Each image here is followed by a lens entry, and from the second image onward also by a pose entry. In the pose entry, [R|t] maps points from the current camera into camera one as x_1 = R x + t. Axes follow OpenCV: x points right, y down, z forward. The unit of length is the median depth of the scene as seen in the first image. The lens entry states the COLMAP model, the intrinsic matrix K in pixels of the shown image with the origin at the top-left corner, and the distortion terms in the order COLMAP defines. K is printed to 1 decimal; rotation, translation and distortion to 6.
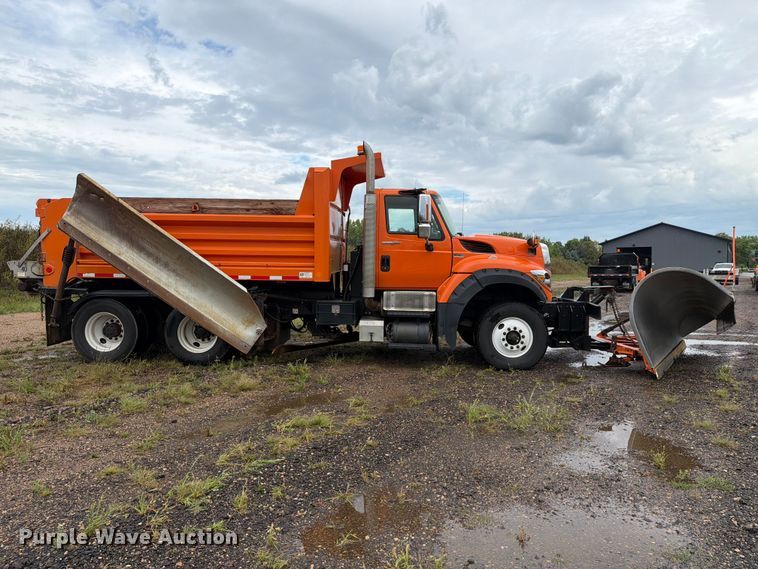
lens RADIAL K [[540.7, 0, 379.0], [0, 540.7, 284.5], [0, 0, 1]] dist [0.002049, -0.003946]
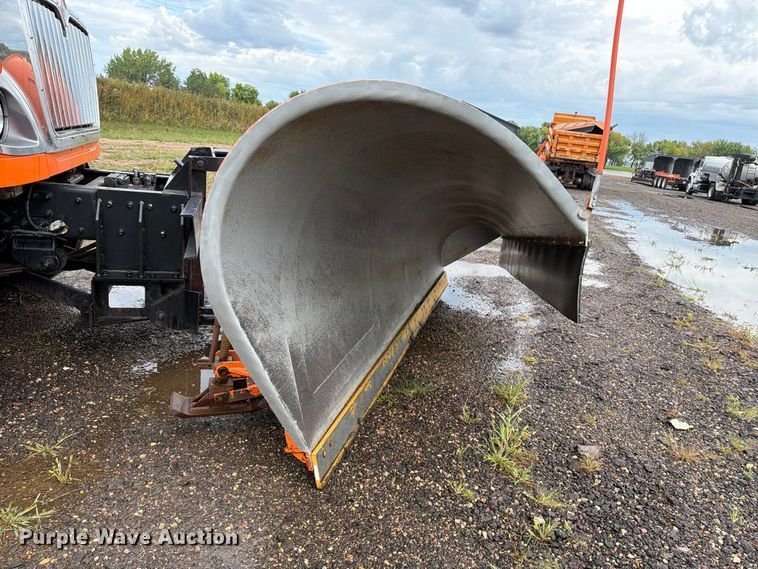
lens RADIAL K [[540.7, 0, 379.0], [0, 540.7, 284.5], [0, 0, 1]] dist [0.002049, -0.003946]
pose [[0.940090, 0.017318, 0.340486, 0.459492], [-0.100722, 0.968237, 0.228849, -0.003535], [-0.325708, -0.249433, 0.911974, 0.762263]]
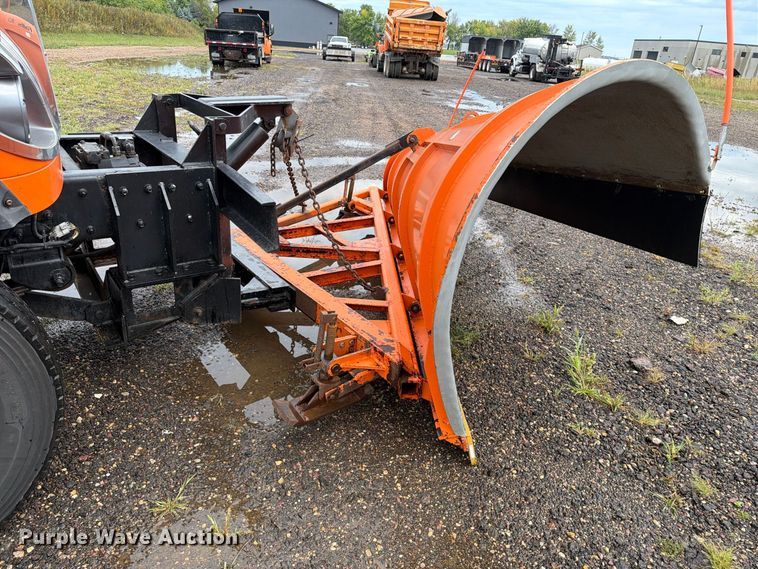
lens RADIAL K [[537.4, 0, 379.0], [0, 537.4, 284.5], [0, 0, 1]] dist [0.004963, -0.004497]
pose [[0.789915, -0.196854, 0.580761, 0.330612], [-0.052799, 0.921722, 0.384240, -0.028204], [-0.610940, -0.334180, 0.717688, 0.873887]]
